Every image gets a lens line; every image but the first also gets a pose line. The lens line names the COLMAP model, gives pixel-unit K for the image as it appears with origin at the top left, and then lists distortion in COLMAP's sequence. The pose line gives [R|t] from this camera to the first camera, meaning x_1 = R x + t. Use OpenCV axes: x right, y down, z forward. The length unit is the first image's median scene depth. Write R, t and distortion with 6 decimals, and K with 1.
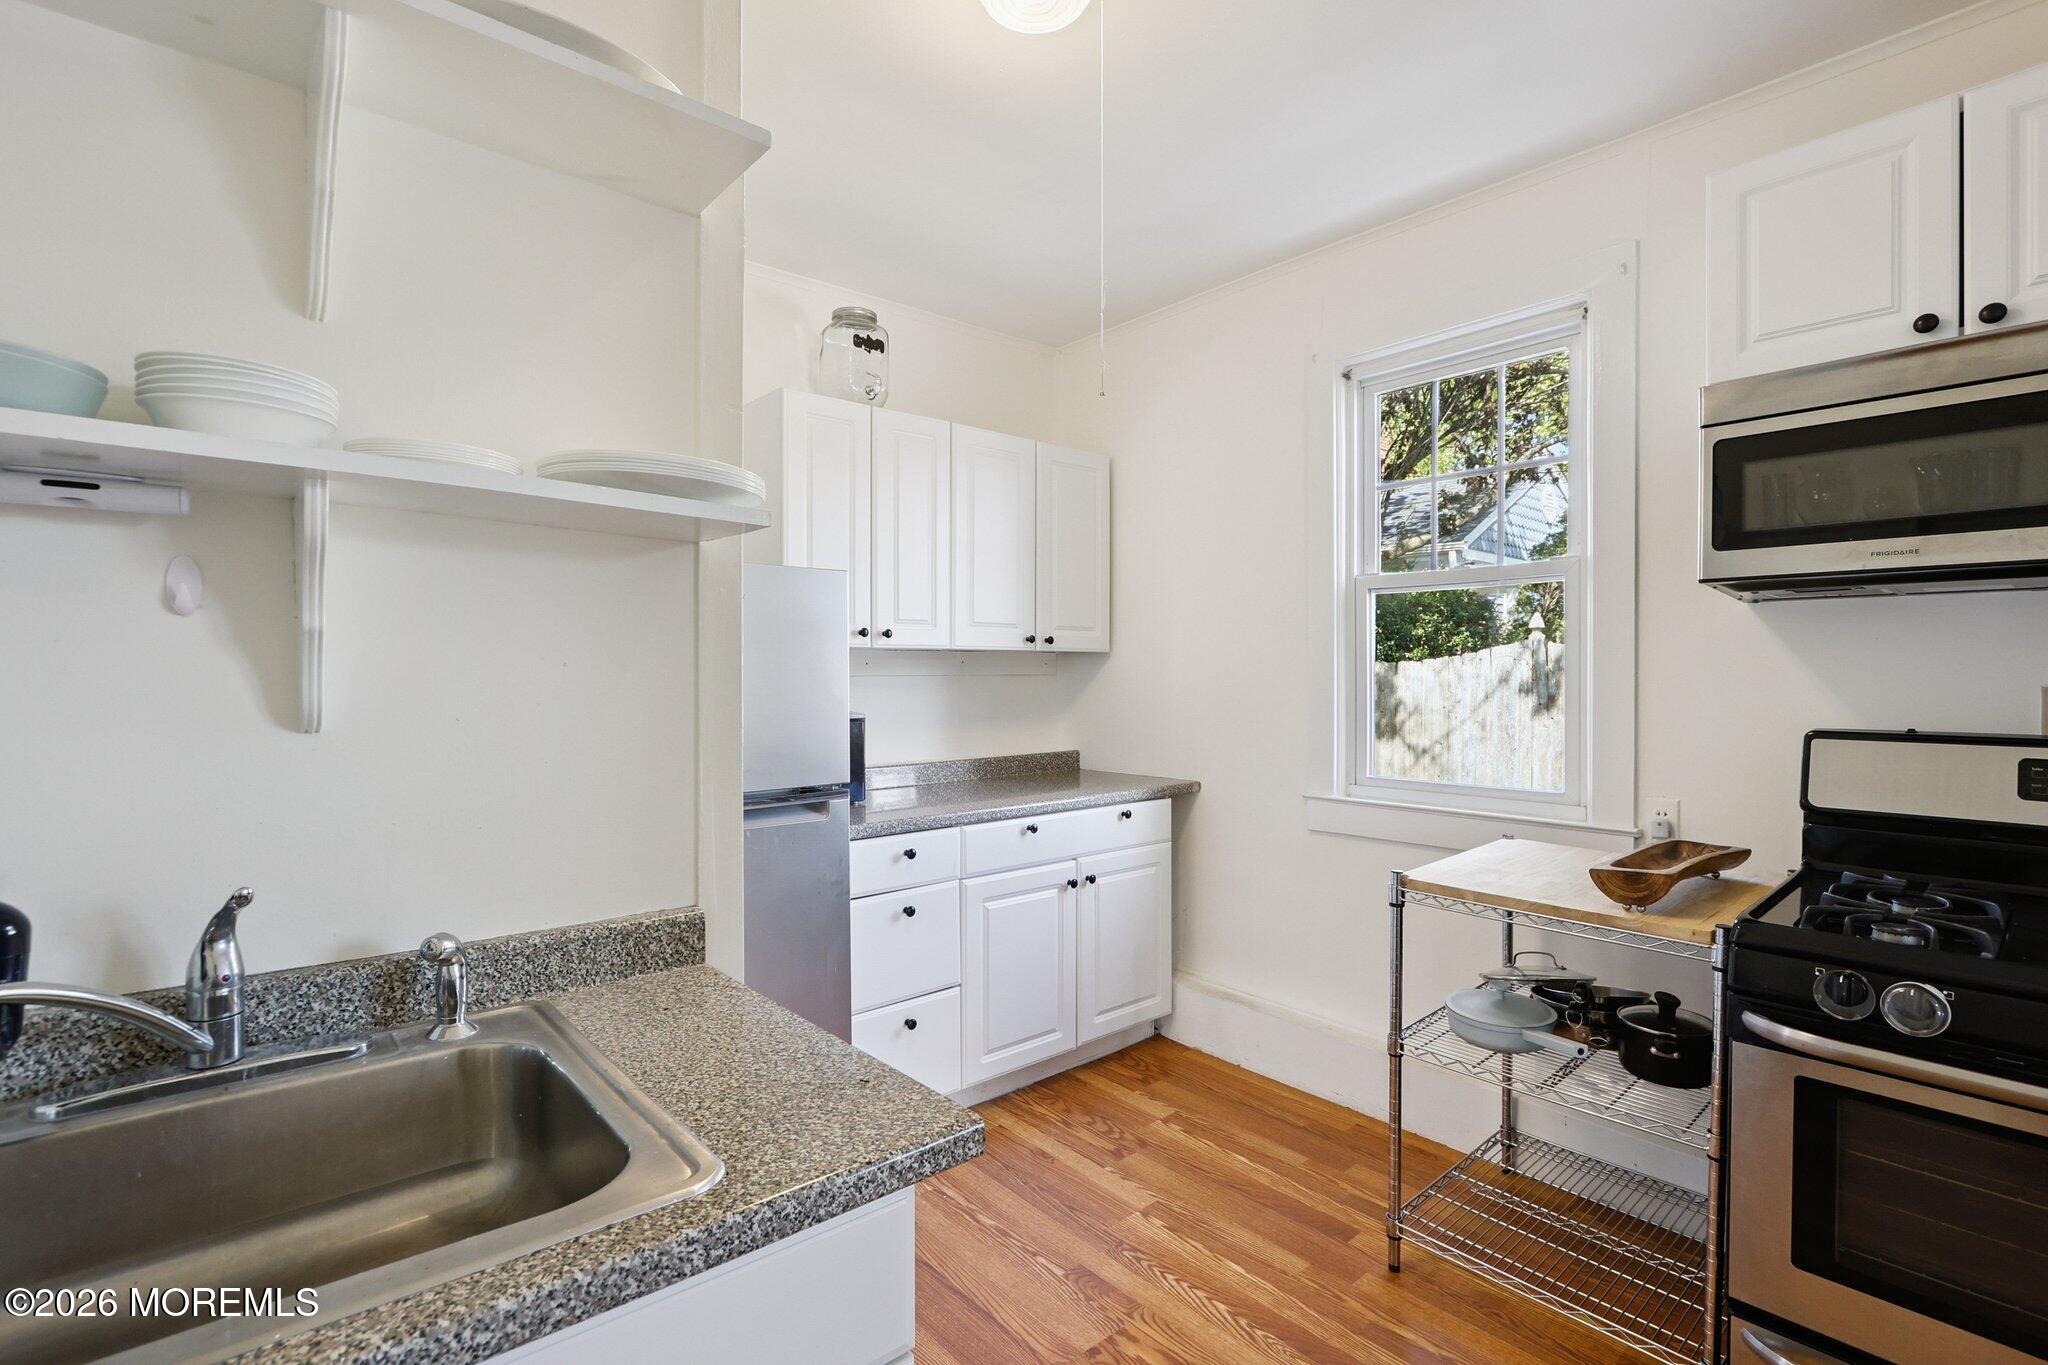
lens RADIAL K [[951.4, 0, 1017.3], [0, 951.4, 651.3], [0, 0, 1]] dist [-0.013371, 0.000340]
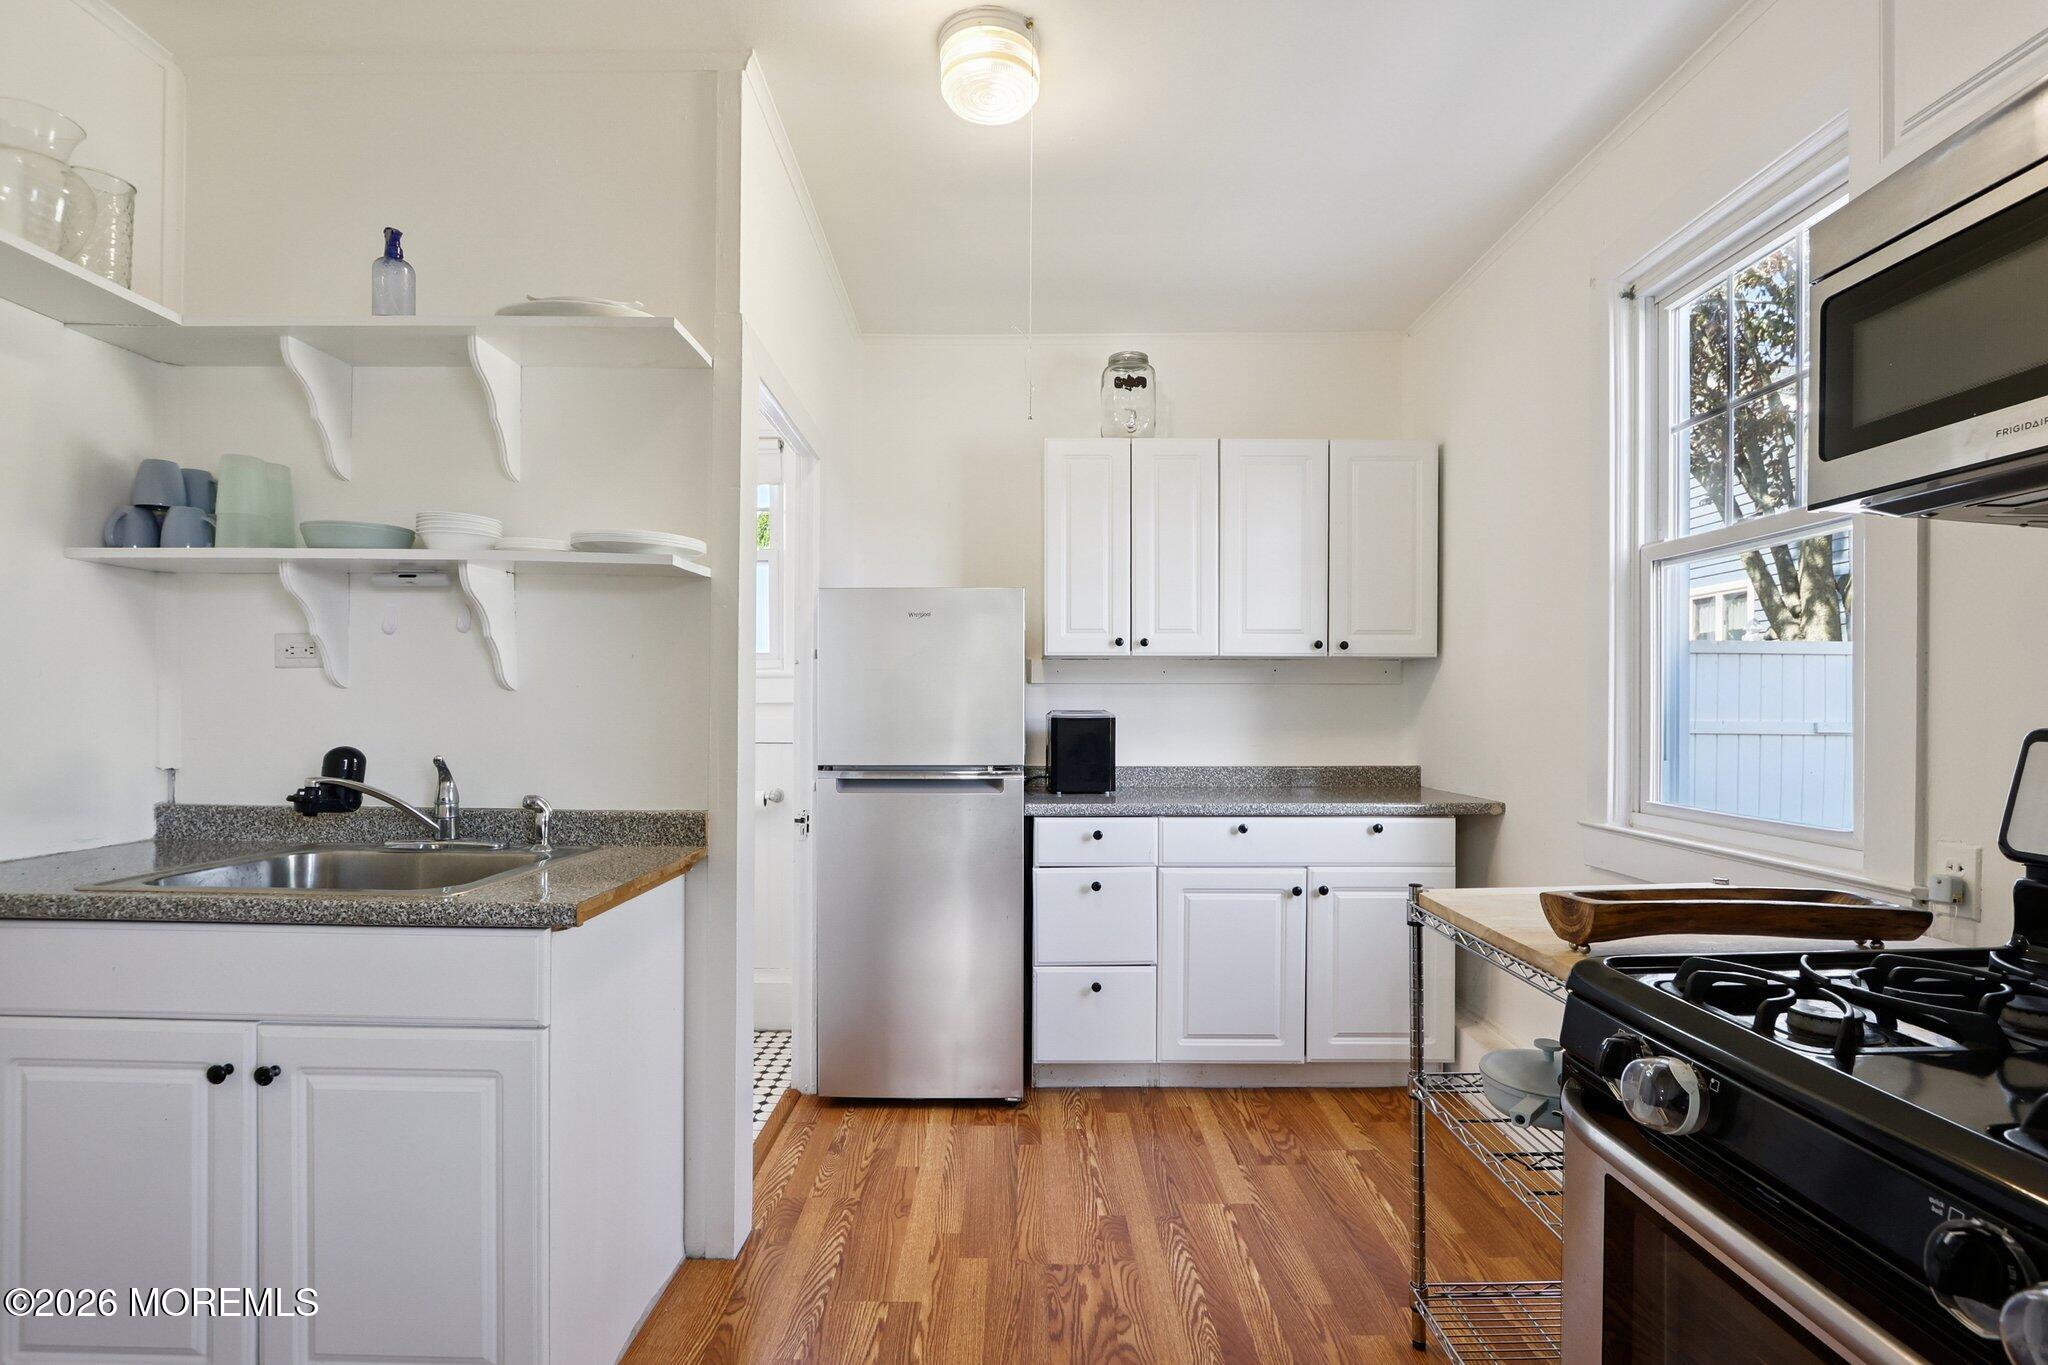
lens RADIAL K [[968.5, 0, 1013.0], [0, 968.5, 673.9], [0, 0, 1]] dist [-0.012905, 0.000586]
pose [[0.750422, -0.017861, -0.660718, 0.517846], [0.010409, 0.999830, -0.015205, 0.034897], [0.660877, 0.004533, 0.750481, 0.066821]]
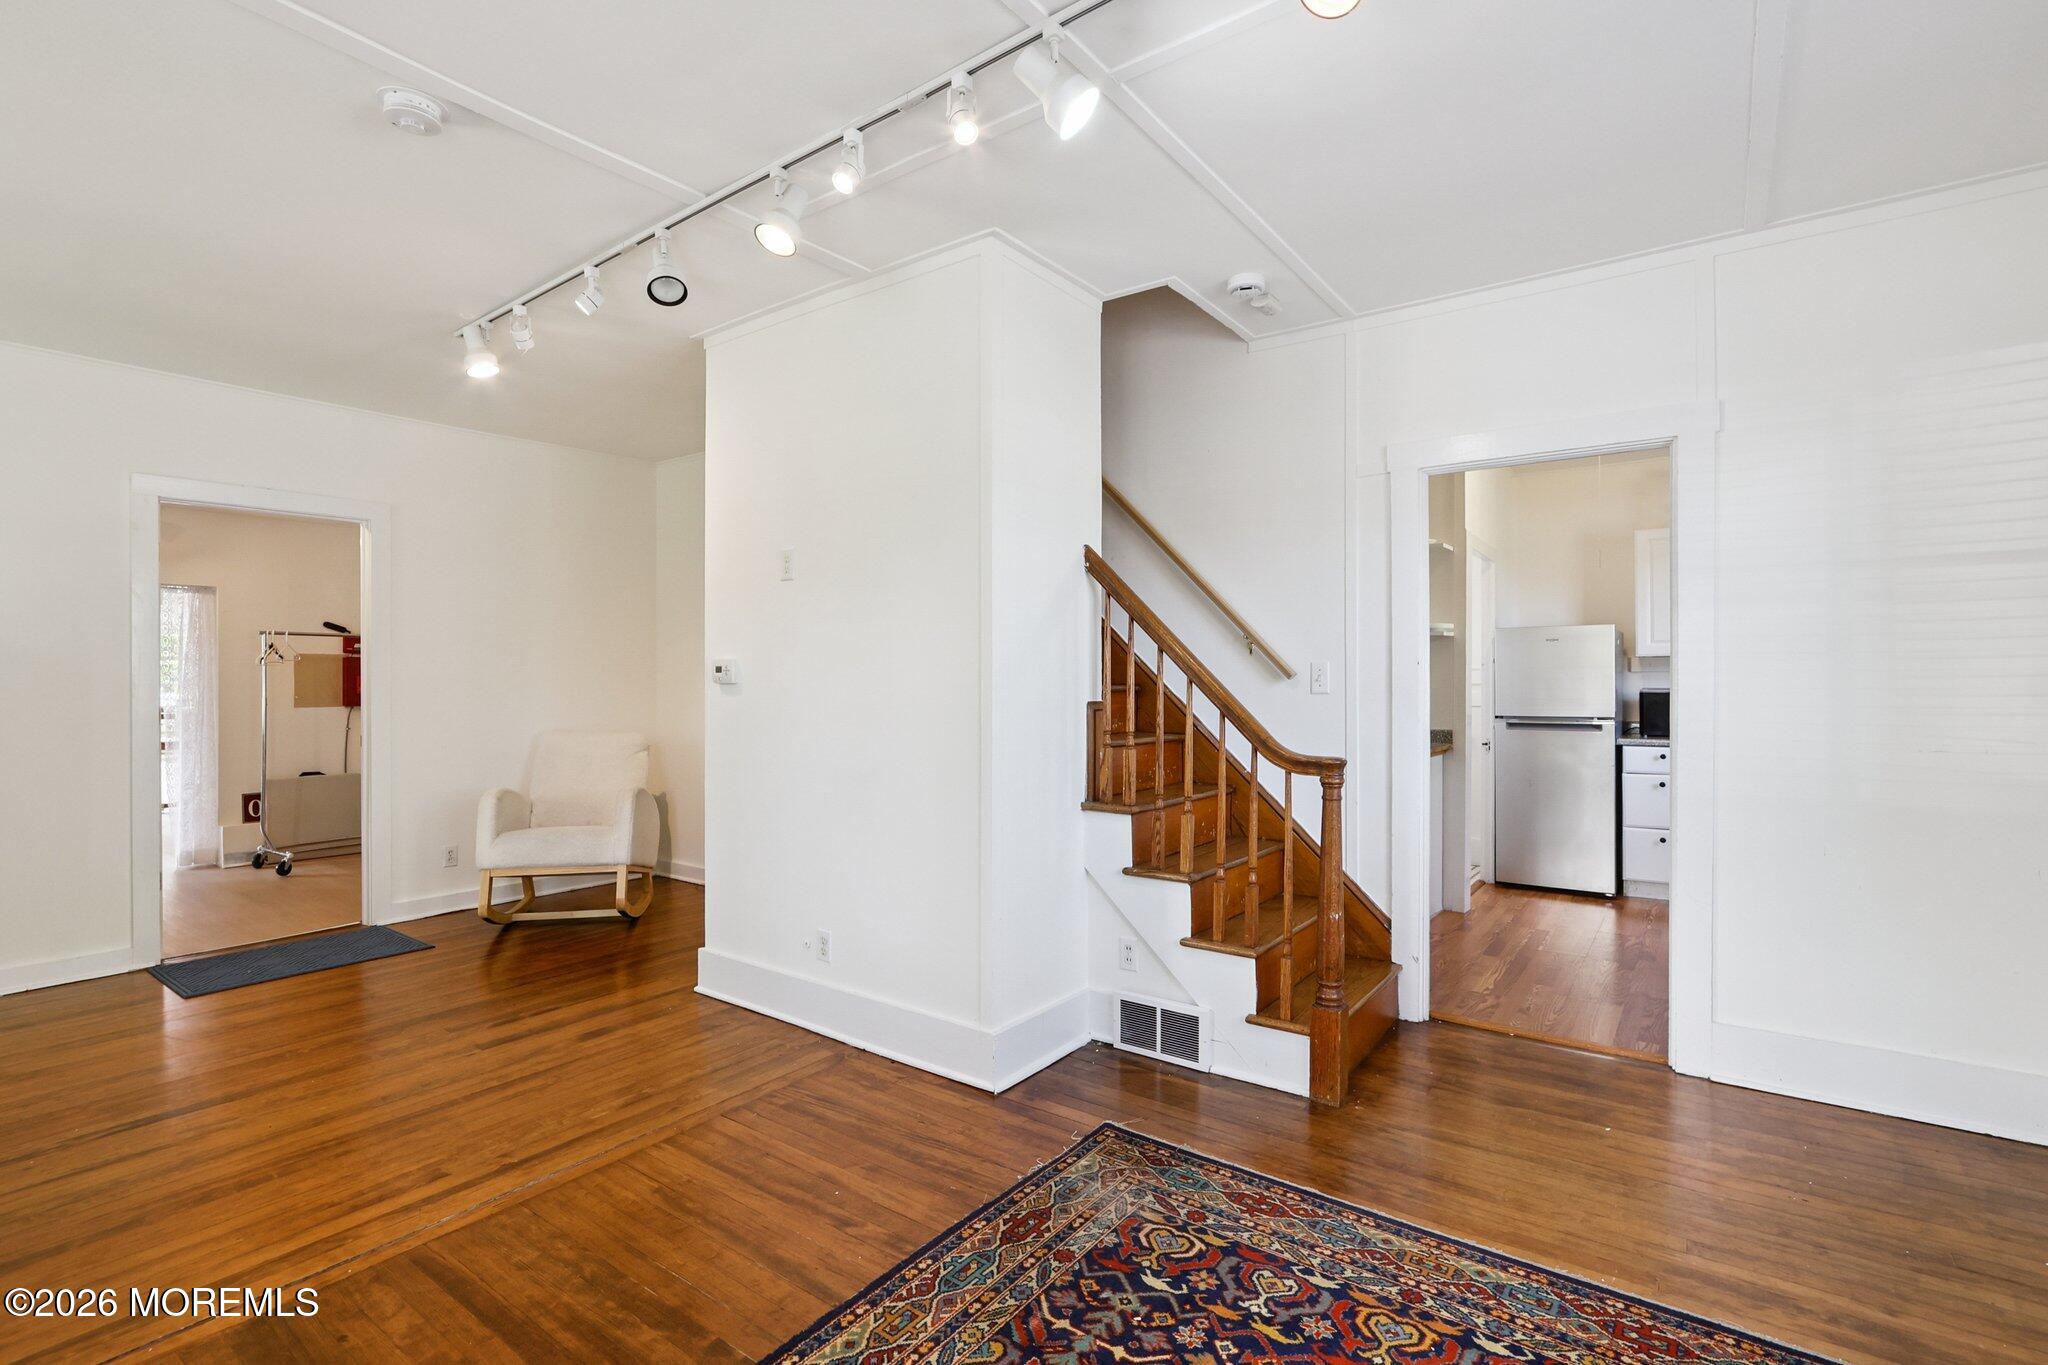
lens RADIAL K [[968.5, 0, 1013.0], [0, 968.5, 673.9], [0, 0, 1]] dist [-0.012905, 0.000586]
pose [[0.219406, 0.001269, -0.975633, 1.476737], [0.021011, 0.999761, 0.006025, -0.008598], [0.975407, -0.021821, 0.219327, -0.762276]]
